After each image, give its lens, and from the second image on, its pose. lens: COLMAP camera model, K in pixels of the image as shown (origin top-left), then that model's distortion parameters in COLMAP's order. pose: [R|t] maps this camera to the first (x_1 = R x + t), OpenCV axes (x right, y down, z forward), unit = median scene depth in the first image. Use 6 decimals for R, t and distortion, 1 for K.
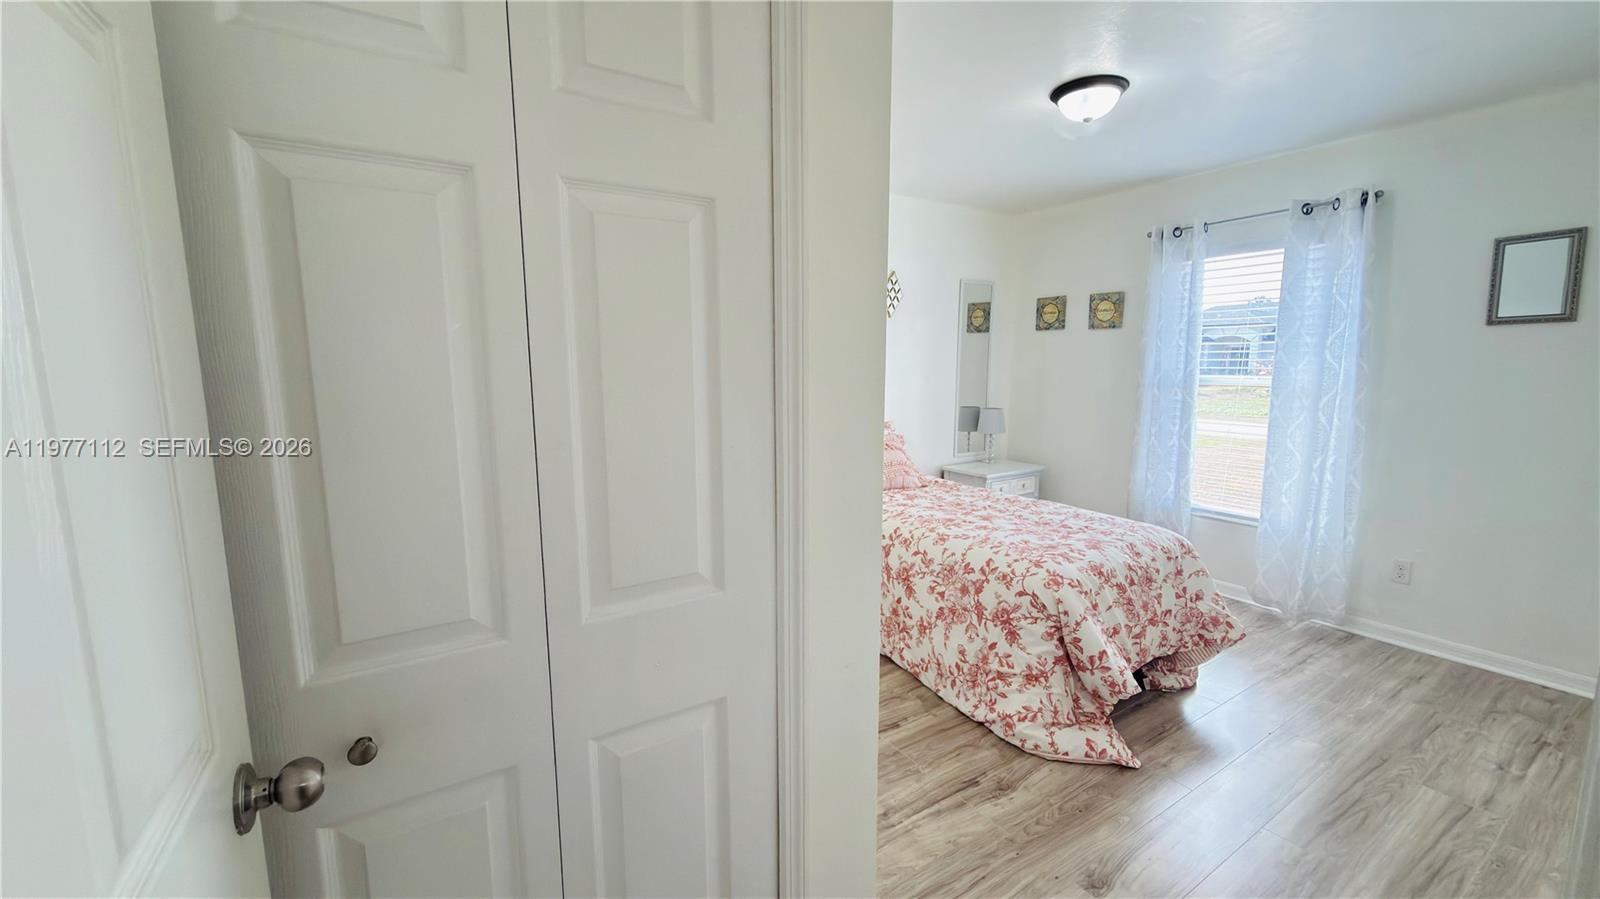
lens RADIAL K [[638.1, 0, 803.3], [0, 638.1, 449.5], [0, 0, 1]] dist [0.000401, 0.000416]
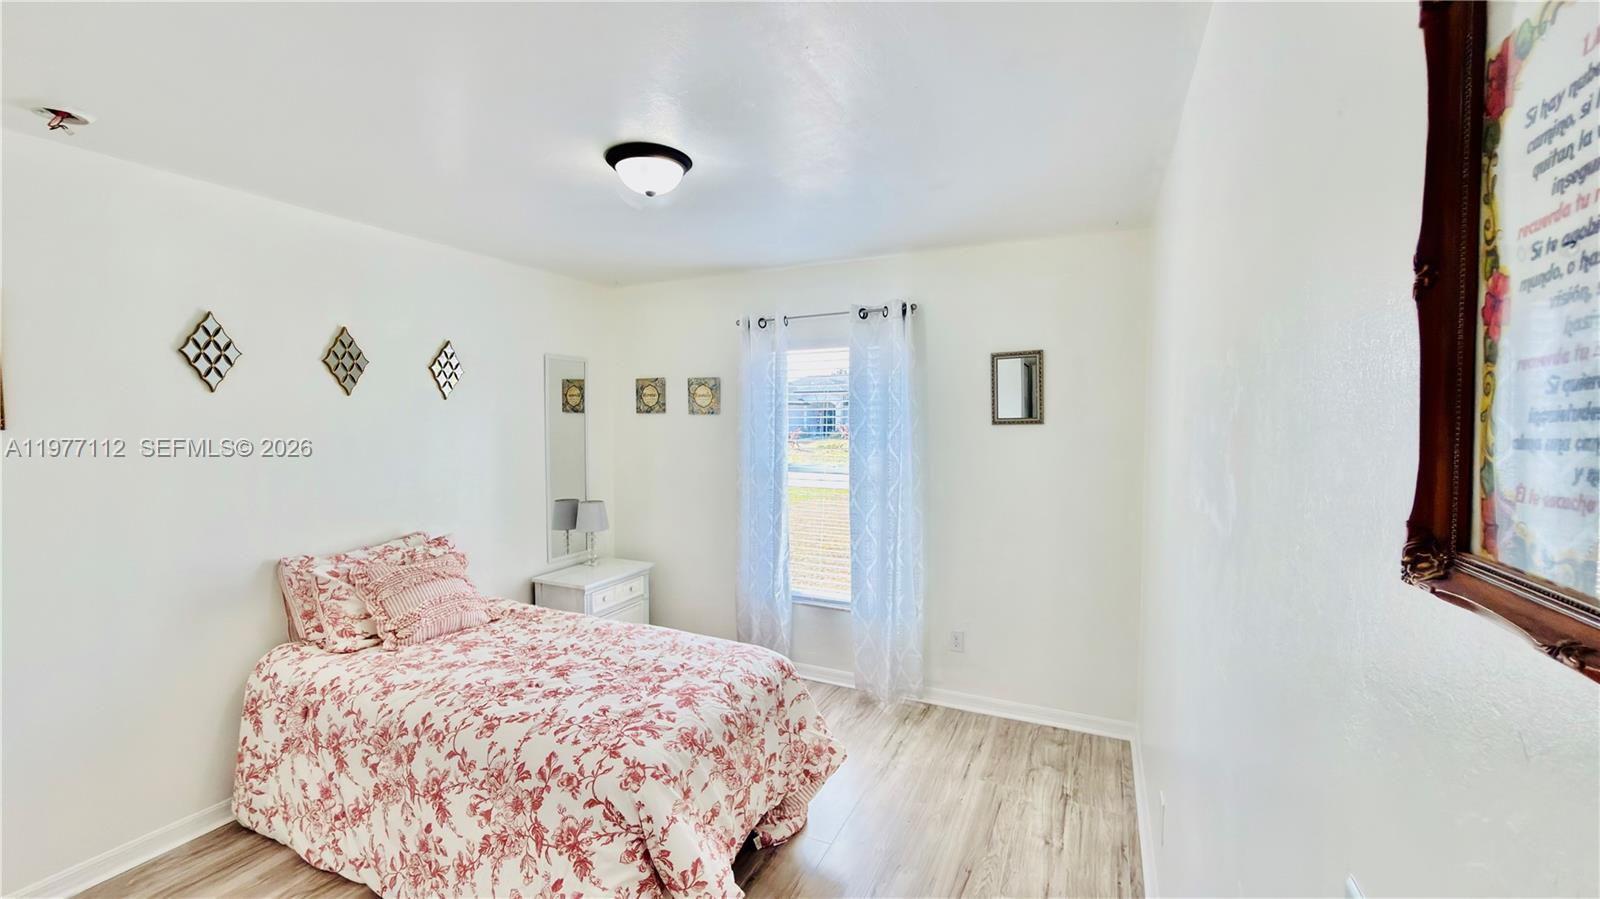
lens RADIAL K [[638.1, 0, 804.2], [0, 638.1, 451.6], [0, 0, 1]] dist [0.000401, 0.000416]
pose [[0.850420, -0.027128, 0.525405, 0.149701], [0.072360, 0.995210, -0.065736, -0.092916], [-0.521105, 0.093921, 0.848309, 0.183394]]
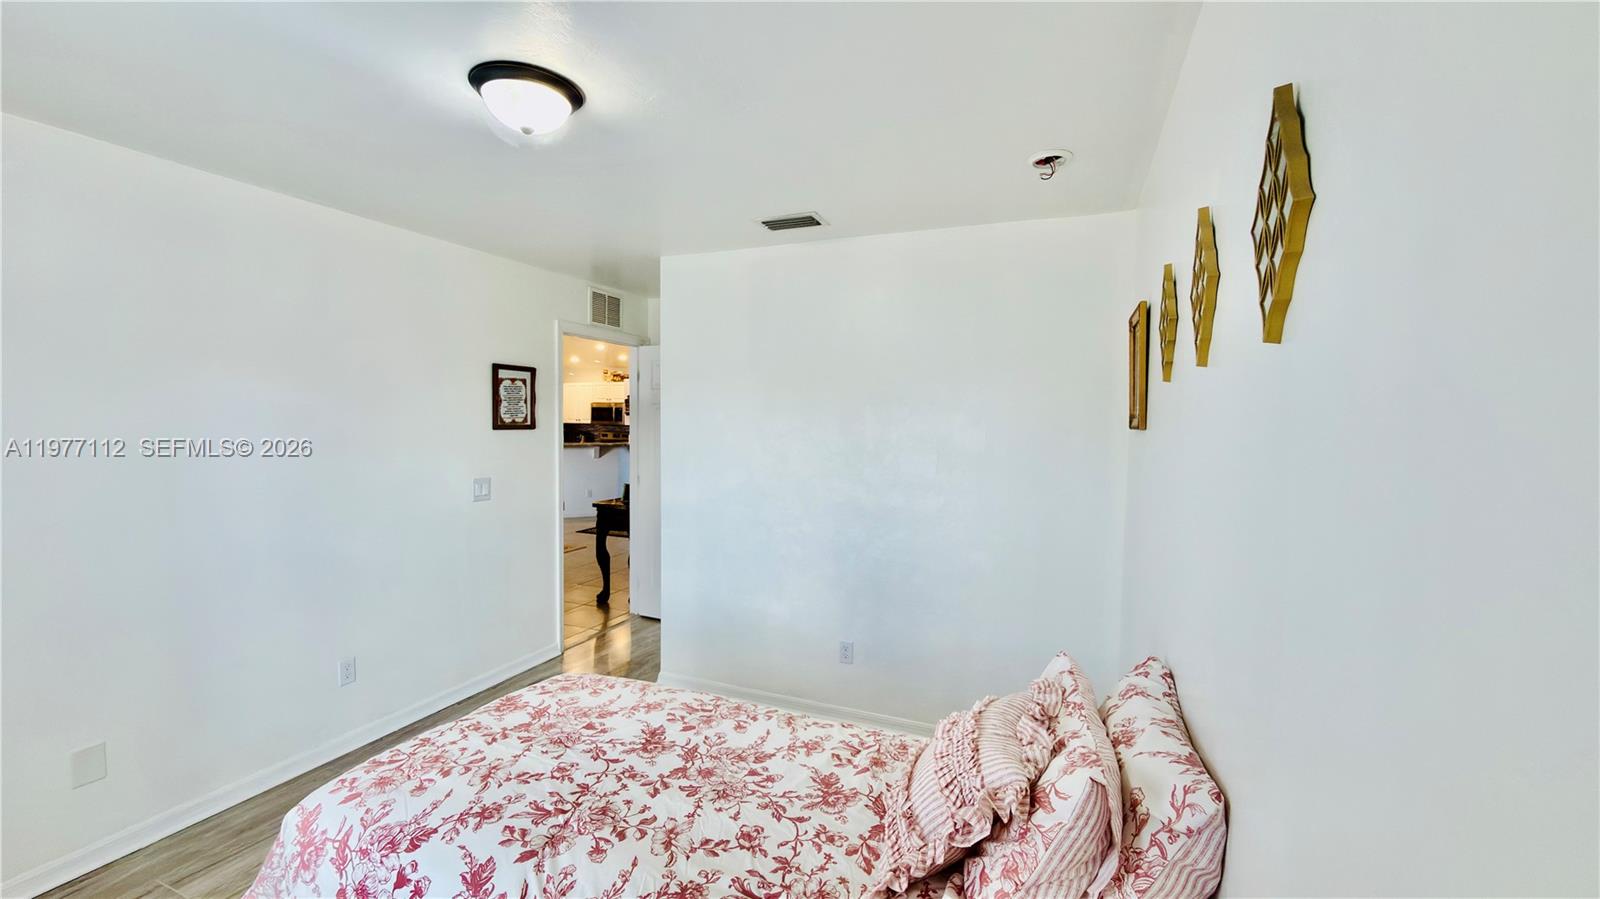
lens RADIAL K [[638.1, 0, 786.2], [0, 638.1, 443.5], [0, 0, 1]] dist [0.000401, 0.000416]
pose [[-0.841321, 0.013294, -0.540372, 0.545817], [-0.086708, 0.983432, 0.159193, -0.293092], [0.533535, 0.180787, -0.826230, 1.644580]]
